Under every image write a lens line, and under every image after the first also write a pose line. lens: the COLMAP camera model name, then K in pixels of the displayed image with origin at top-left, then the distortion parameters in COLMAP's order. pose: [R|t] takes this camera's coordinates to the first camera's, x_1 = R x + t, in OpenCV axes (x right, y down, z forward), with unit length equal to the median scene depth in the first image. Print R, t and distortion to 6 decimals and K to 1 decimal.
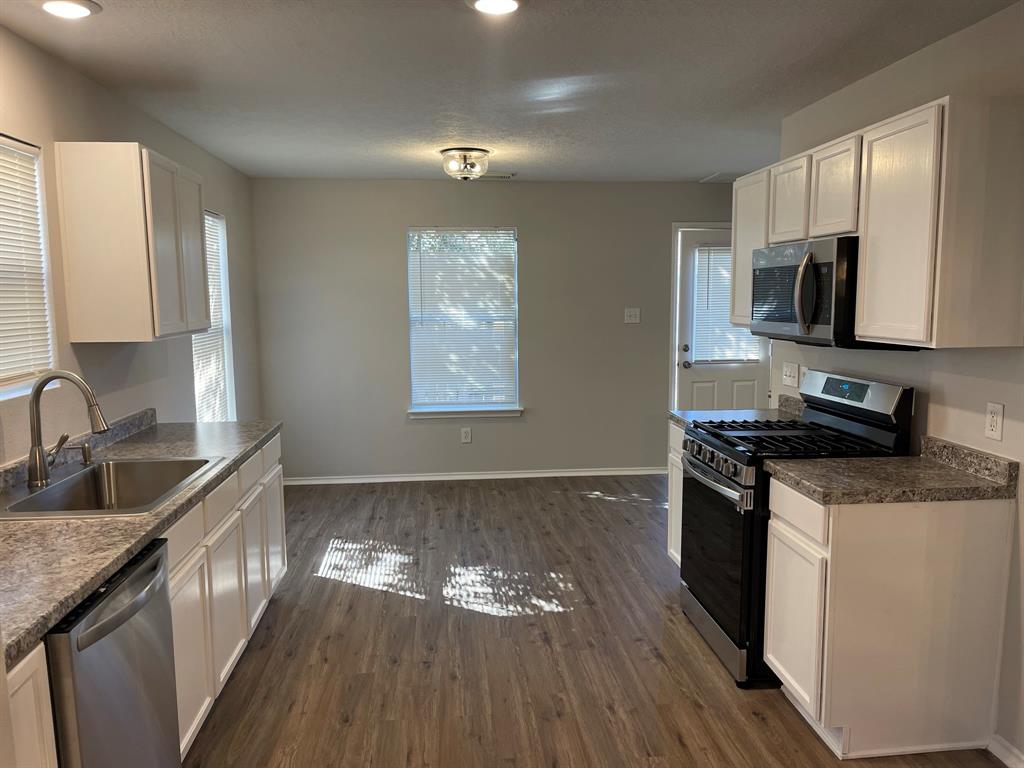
lens RADIAL K [[768.4, 0, 511.3], [0, 768.4, 391.6], [0, 0, 1]] dist [0.066510, -0.087624]
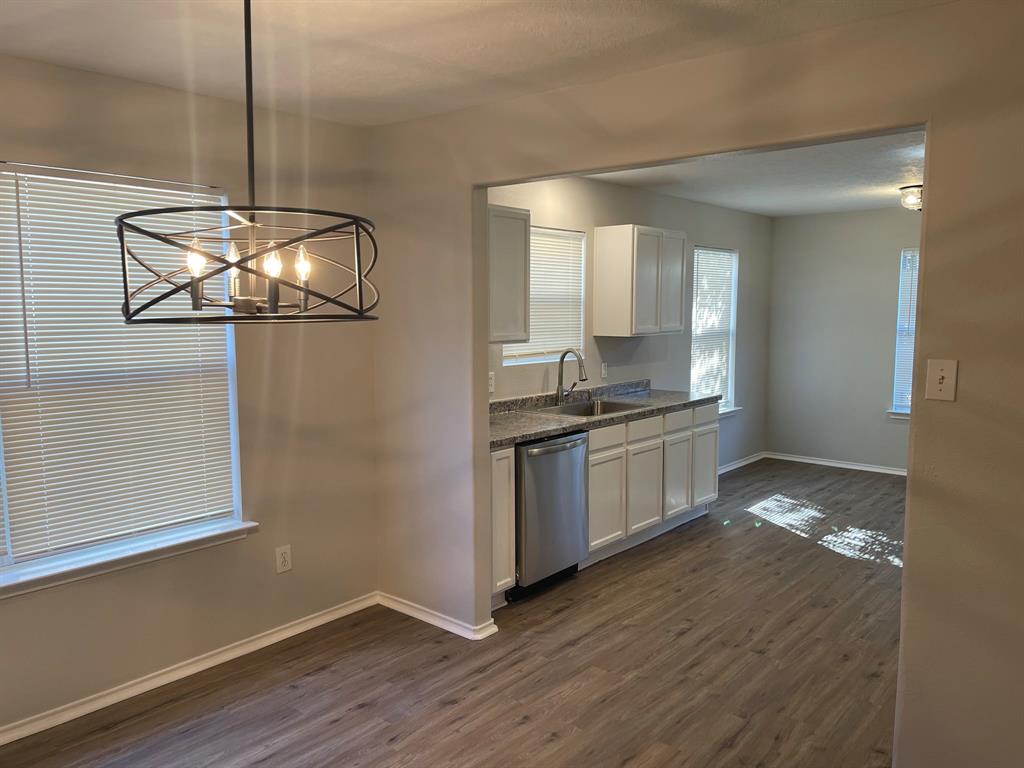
lens RADIAL K [[768.4, 0, 510.6], [0, 768.4, 385.9], [0, 0, 1]] dist [0.066510, -0.087624]
pose [[0.695463, 0.081135, -0.713967, 0.557709], [-0.092211, 0.995467, 0.023303, 0.028661], [0.712621, 0.049630, 0.699792, -0.374109]]
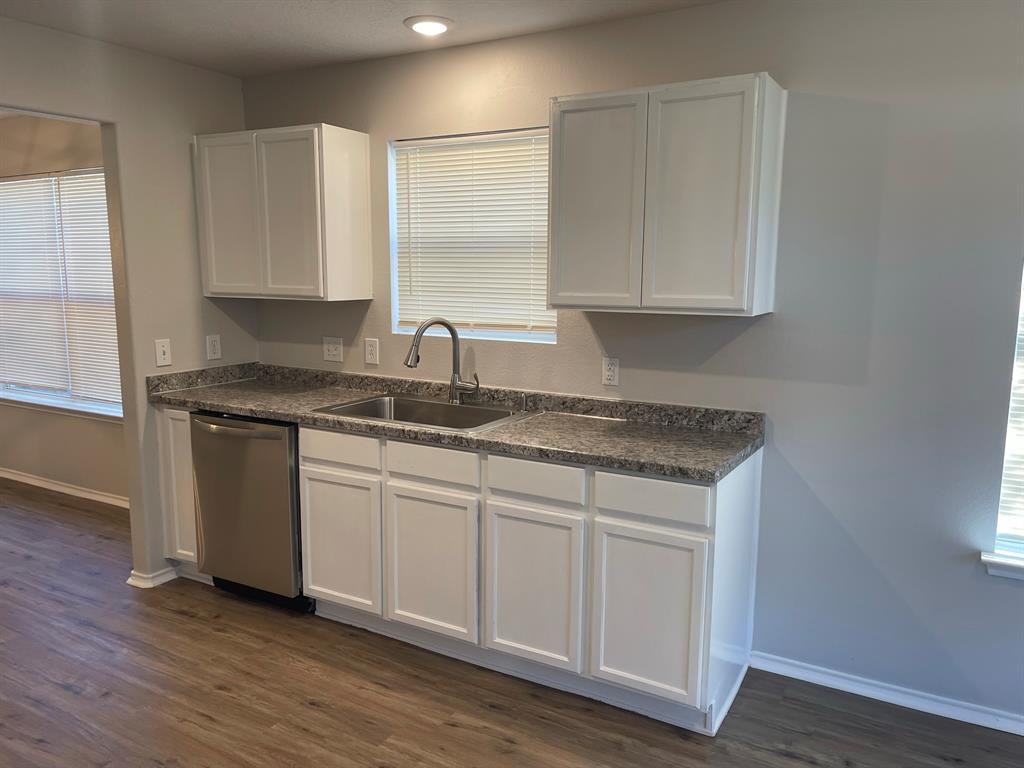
lens RADIAL K [[768.4, 0, 514.4], [0, 768.4, 388.2], [0, 0, 1]] dist [0.066510, -0.087624]
pose [[-0.575797, 0.127396, -0.807607, 0.315868], [-0.106086, 0.967794, 0.228300, -0.170615], [0.810681, 0.217130, -0.543737, 1.402195]]
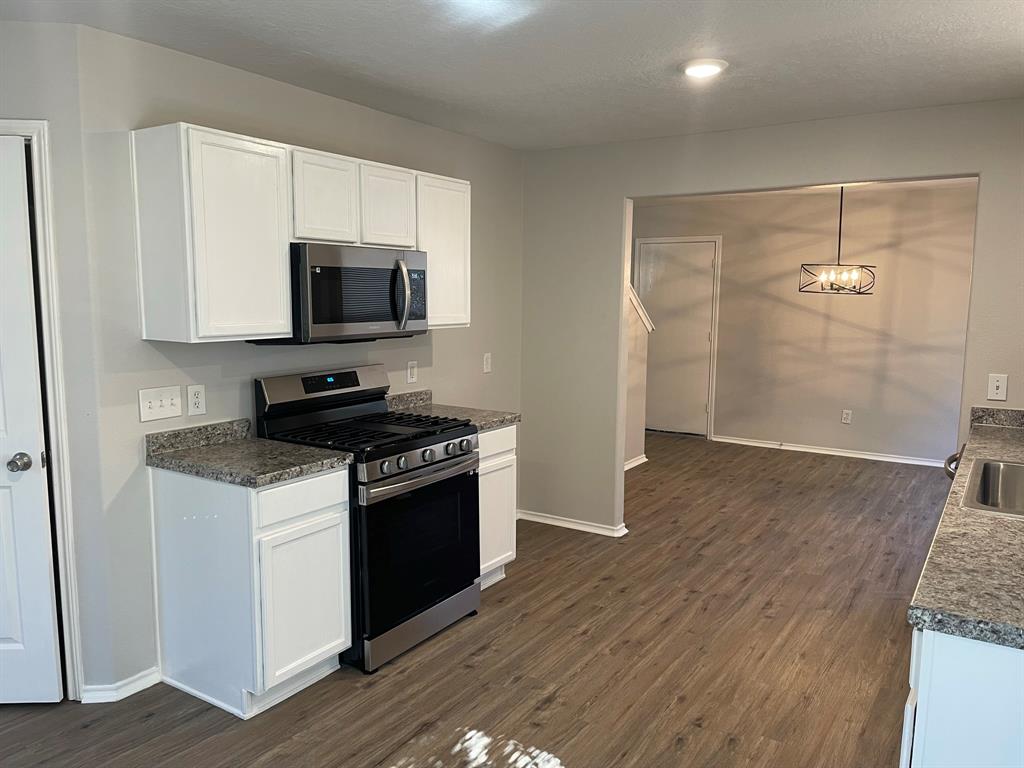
lens RADIAL K [[768.4, 0, 517.6], [0, 768.4, 390.9], [0, 0, 1]] dist [0.066510, -0.087624]
pose [[-0.785388, -0.077546, 0.614127, -0.446131], [0.076480, 0.972364, 0.220588, -0.211067], [-0.614261, 0.220216, -0.757752, 1.669405]]
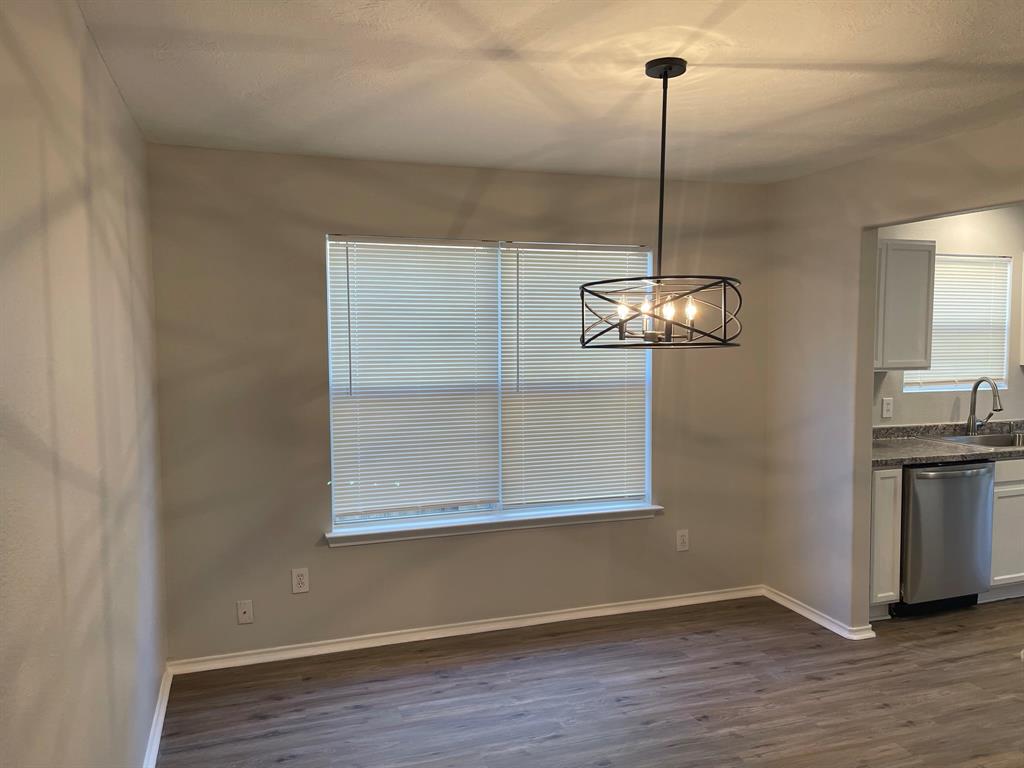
lens RADIAL K [[768.4, 0, 507.5], [0, 768.4, 390.5], [0, 0, 1]] dist [0.066510, -0.087624]
pose [[0.225481, 0.077890, -0.971129, 0.794004], [-0.117853, 0.991660, 0.052173, 0.034389], [0.967093, 0.102686, 0.232780, -0.460794]]
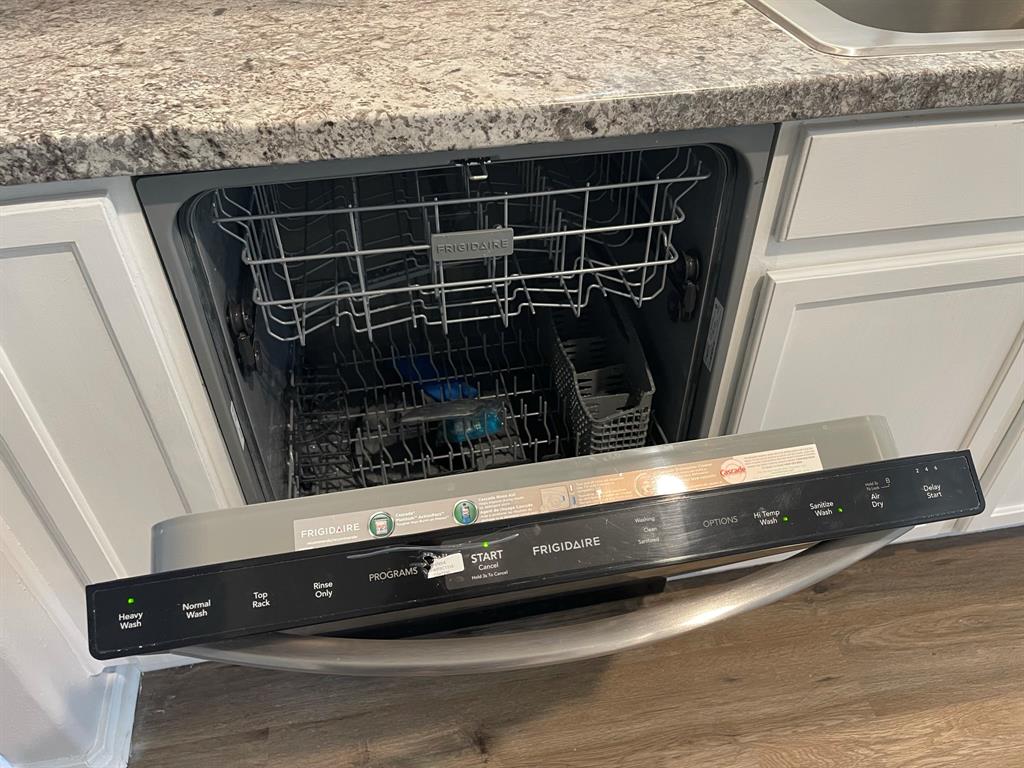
lens RADIAL K [[768.4, 0, 509.2], [0, 768.4, 375.7], [0, 0, 1]] dist [0.066510, -0.087624]
pose [[0.082721, 0.657105, -0.749246, -0.089748], [-0.120206, 0.752913, 0.647049, 0.041355], [0.989297, 0.036539, 0.141270, 0.549349]]
